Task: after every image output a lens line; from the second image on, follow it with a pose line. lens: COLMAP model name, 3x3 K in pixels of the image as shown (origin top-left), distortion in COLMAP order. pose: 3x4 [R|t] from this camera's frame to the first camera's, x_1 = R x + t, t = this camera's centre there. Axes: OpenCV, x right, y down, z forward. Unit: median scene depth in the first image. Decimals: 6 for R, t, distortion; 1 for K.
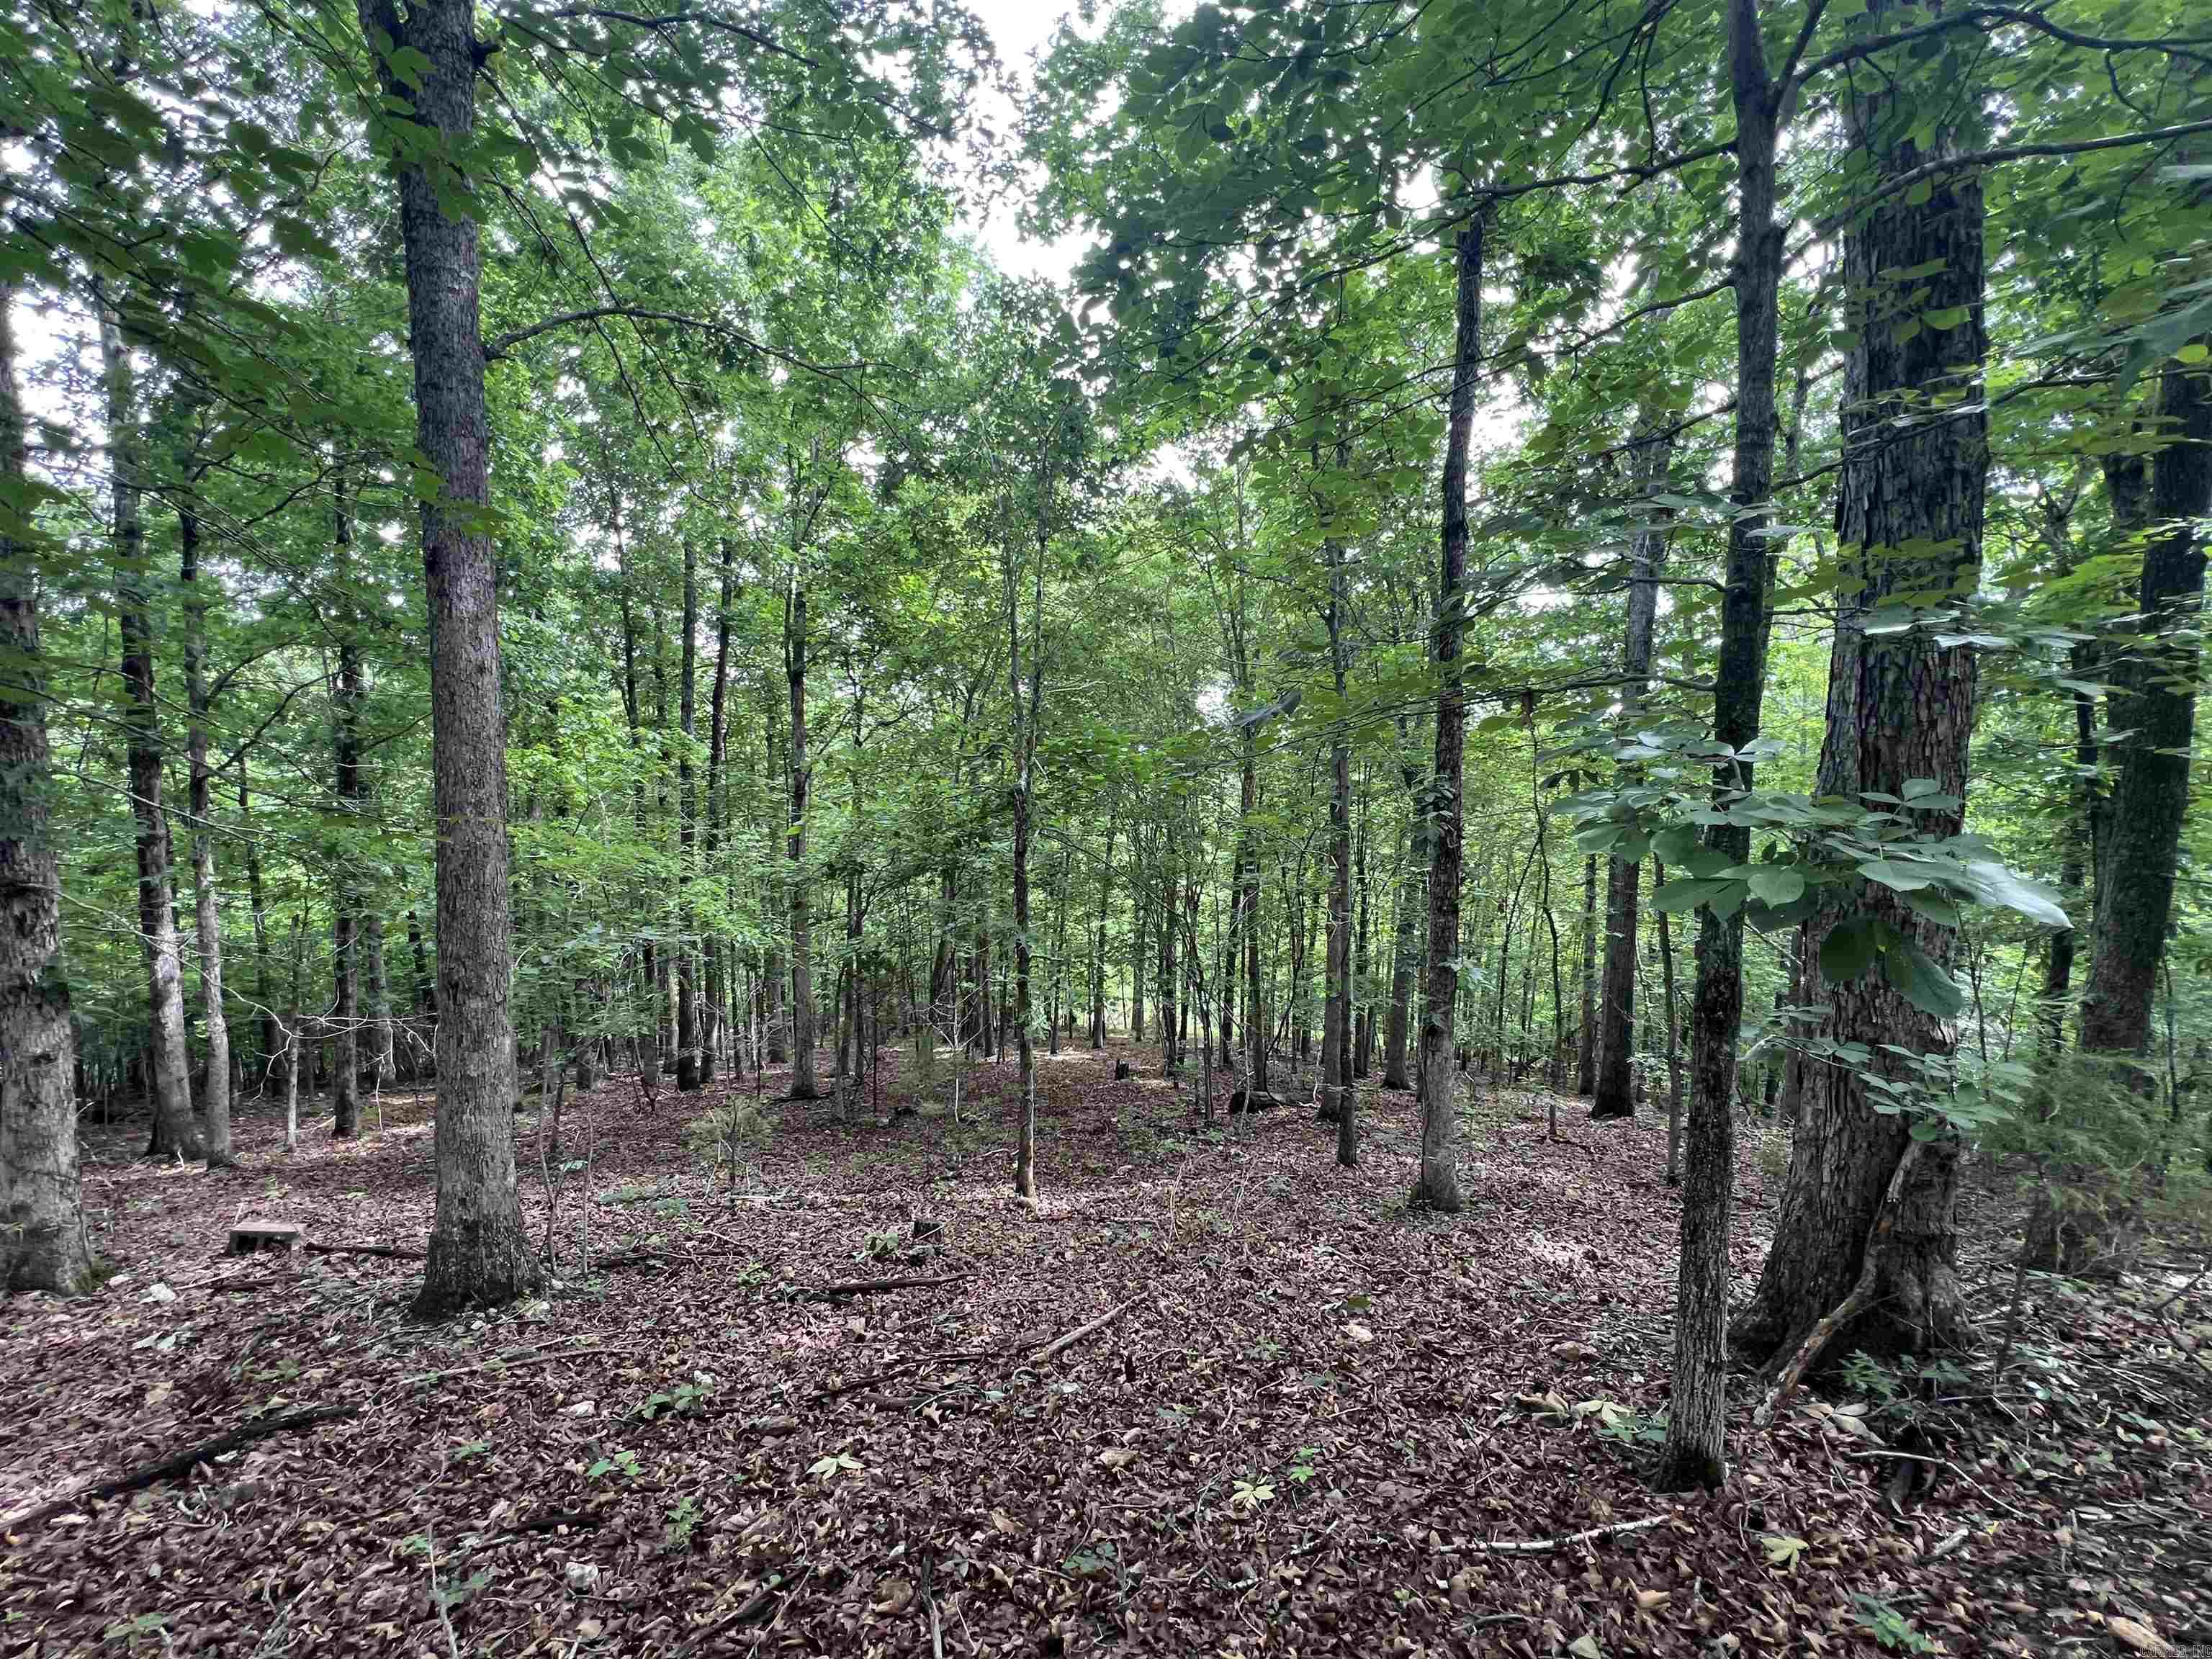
lens RADIAL K [[870.1, 0, 1106.0], [0, 870.1, 829.5], [0, 0, 1]] dist [-0.000011, -0.000182]
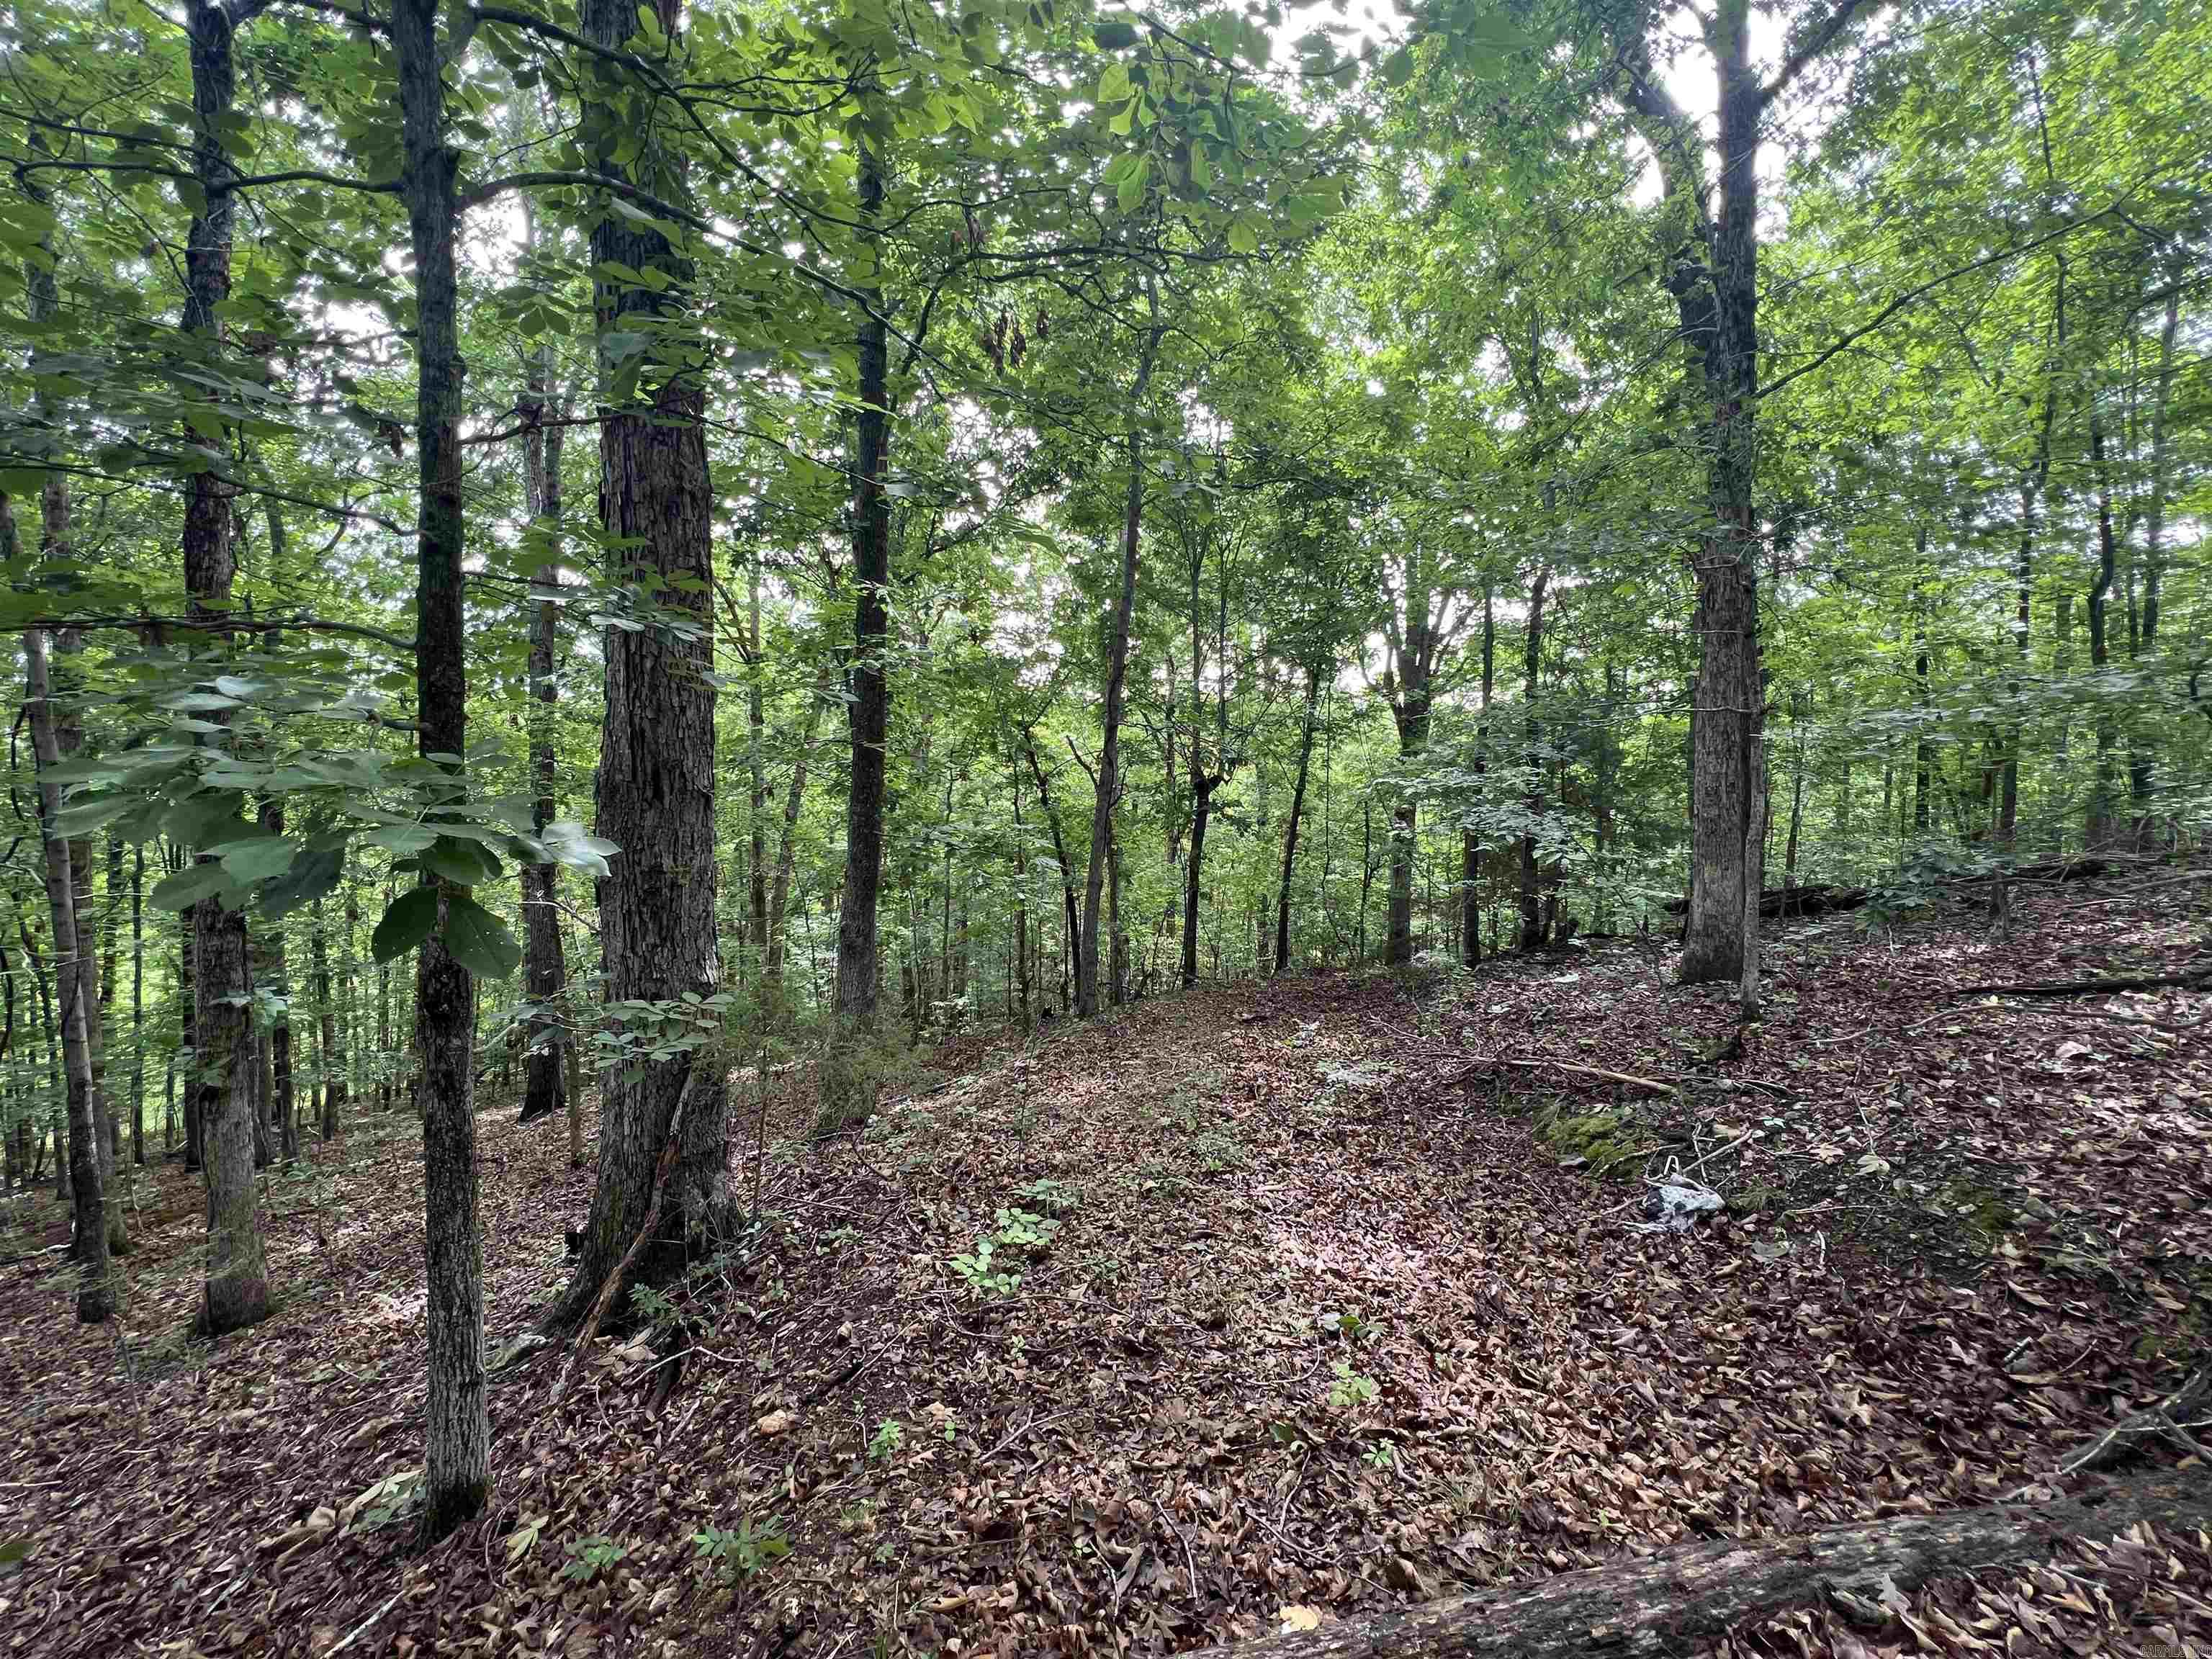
lens RADIAL K [[870.1, 0, 1106.0], [0, 870.1, 829.5], [0, 0, 1]] dist [-0.000011, -0.000182]
pose [[0.493846, -0.045591, 0.868353, 0.233054], [0.031659, 0.998905, 0.034440, 0.015719], [-0.868973, 0.010483, 0.494749, -0.045677]]
